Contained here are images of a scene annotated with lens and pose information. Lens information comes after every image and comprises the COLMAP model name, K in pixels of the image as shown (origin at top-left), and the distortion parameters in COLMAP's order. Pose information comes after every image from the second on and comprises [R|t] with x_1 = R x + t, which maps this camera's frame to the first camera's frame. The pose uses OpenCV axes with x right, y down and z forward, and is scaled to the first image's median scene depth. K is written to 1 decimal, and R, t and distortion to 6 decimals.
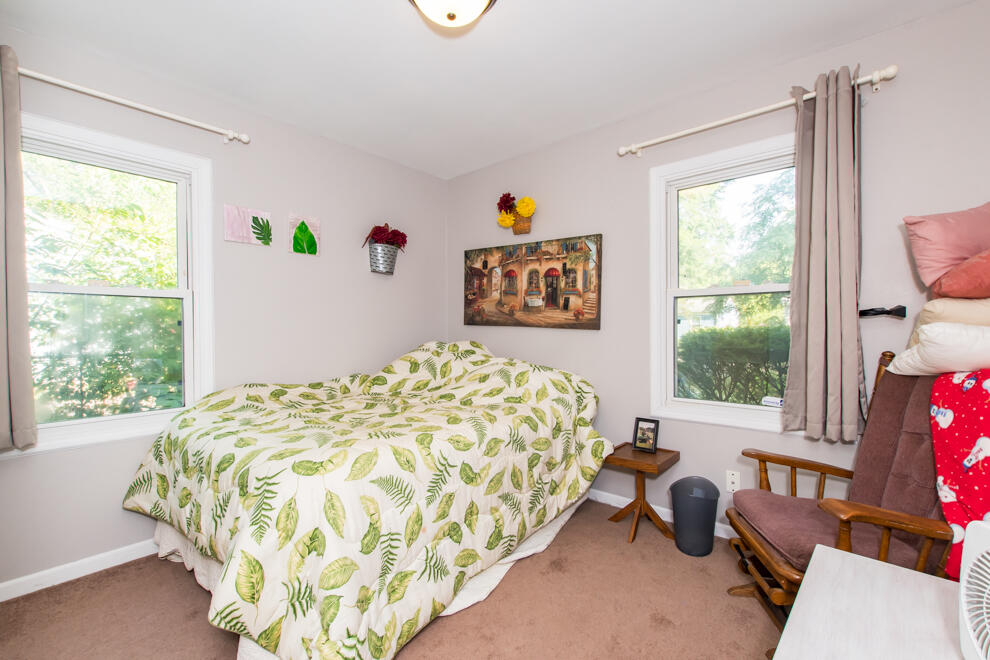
lens RADIAL K [[426.6, 0, 492.8], [0, 426.6, 331.2], [0, 0, 1]] dist [0.000749, -0.002432]
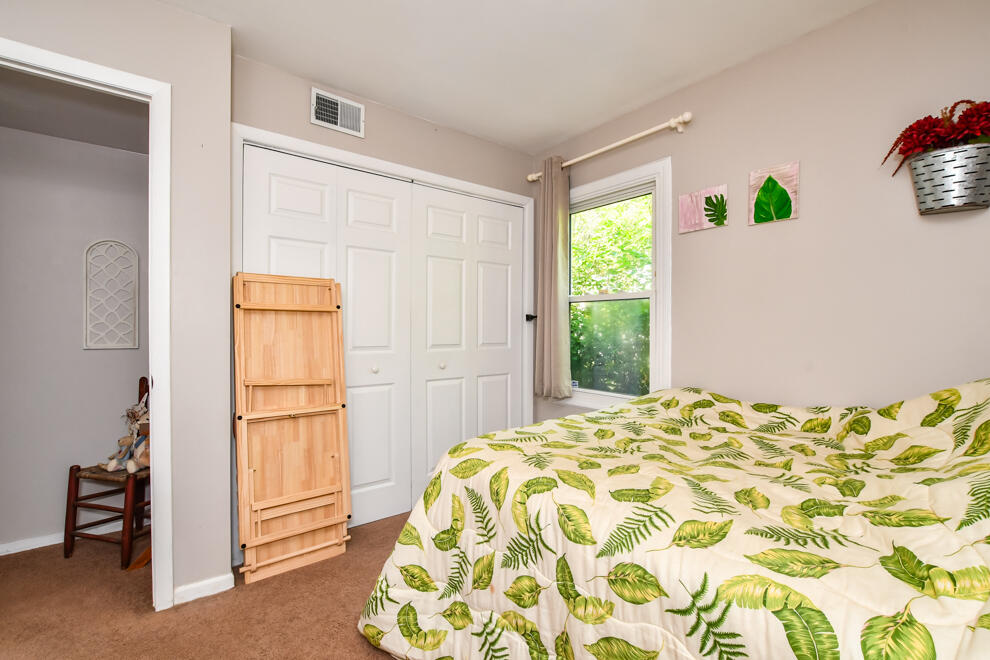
lens RADIAL K [[426.6, 0, 492.5], [0, 426.6, 327.3], [0, 0, 1]] dist [0.000749, -0.002432]
pose [[-0.184969, 0.011732, -0.982674, 0.385020], [-0.003202, 0.999916, 0.012541, -0.012250], [0.982739, 0.005466, -0.184916, 0.739287]]
